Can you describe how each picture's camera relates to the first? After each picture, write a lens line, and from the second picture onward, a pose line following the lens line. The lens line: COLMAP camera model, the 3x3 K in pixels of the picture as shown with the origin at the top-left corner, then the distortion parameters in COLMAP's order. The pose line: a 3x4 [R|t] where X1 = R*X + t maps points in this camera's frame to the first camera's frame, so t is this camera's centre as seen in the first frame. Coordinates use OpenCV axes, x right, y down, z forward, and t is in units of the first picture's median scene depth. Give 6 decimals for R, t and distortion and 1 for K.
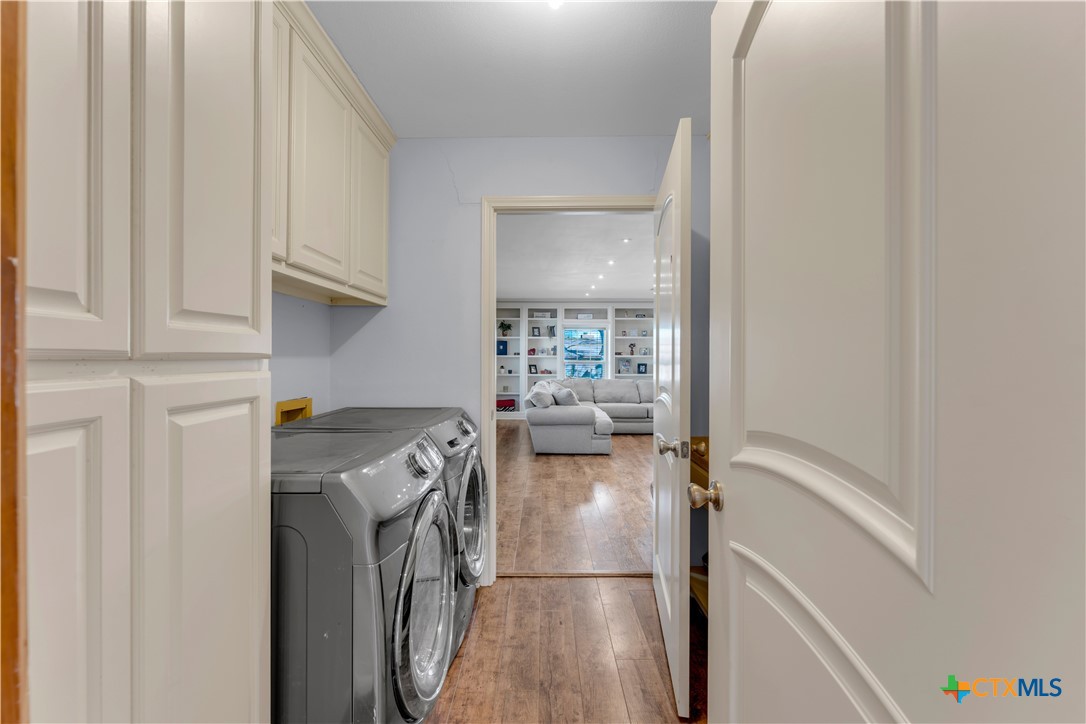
lens RADIAL K [[433.0, 0, 537.1], [0, 433.0, 352.9], [0, 0, 1]] dist [-0.000115, -0.000263]
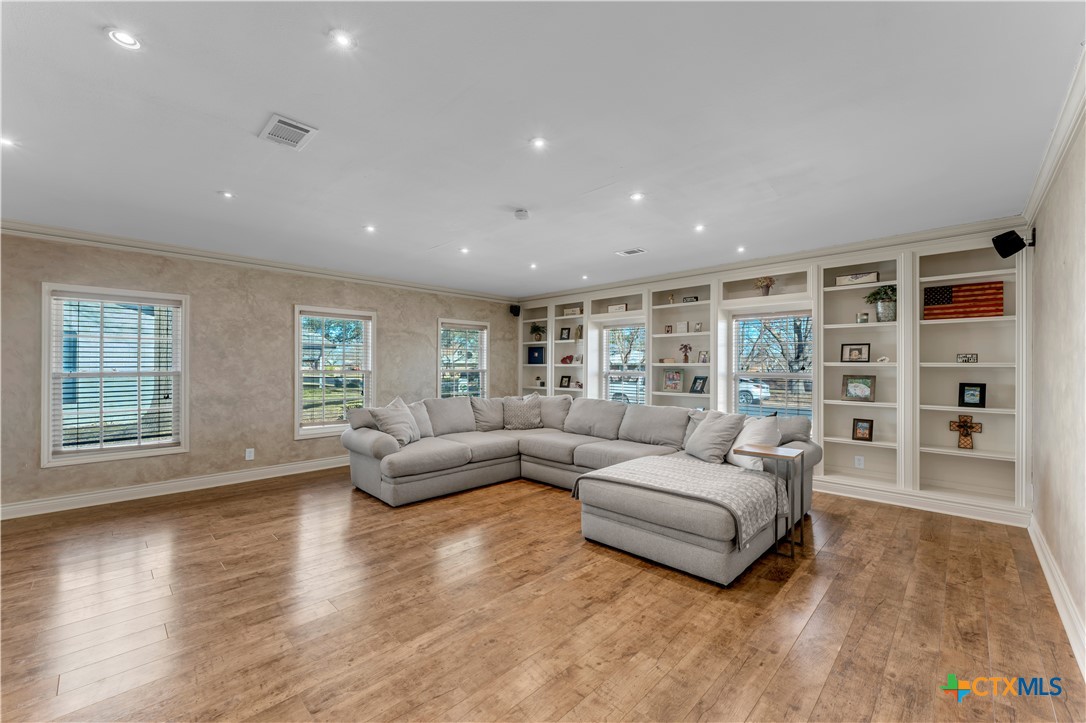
lens RADIAL K [[434.9, 0, 543.0], [0, 434.9, 361.5], [0, 0, 1]] dist [-0.000102, -0.000344]
pose [[0.725004, -0.009417, -0.688680, 0.508237], [0.007689, 0.999955, -0.005579, 0.005177], [0.688702, -0.001250, 0.725044, 0.404389]]
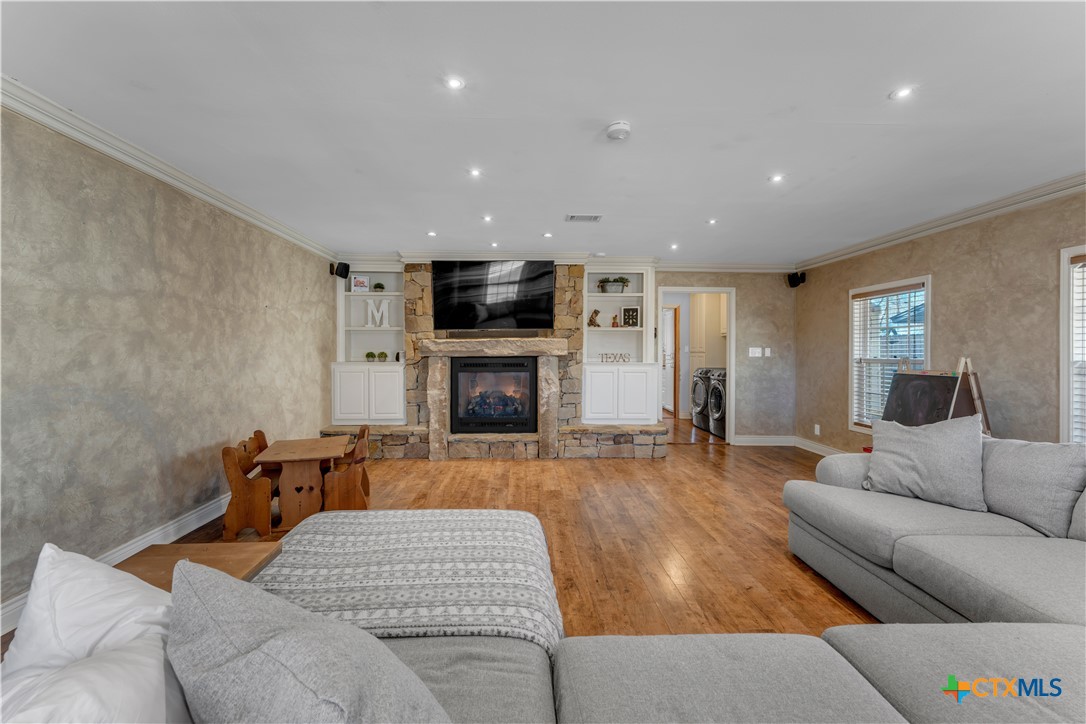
lens RADIAL K [[433.0, 0, 537.1], [0, 433.0, 352.9], [0, 0, 1]] dist [-0.000115, -0.000263]
pose [[-0.998778, -0.006579, -0.048991, 0.296241], [-0.006319, 0.999965, -0.005457, 0.009118], [0.049025, -0.005141, -0.998784, 0.915711]]
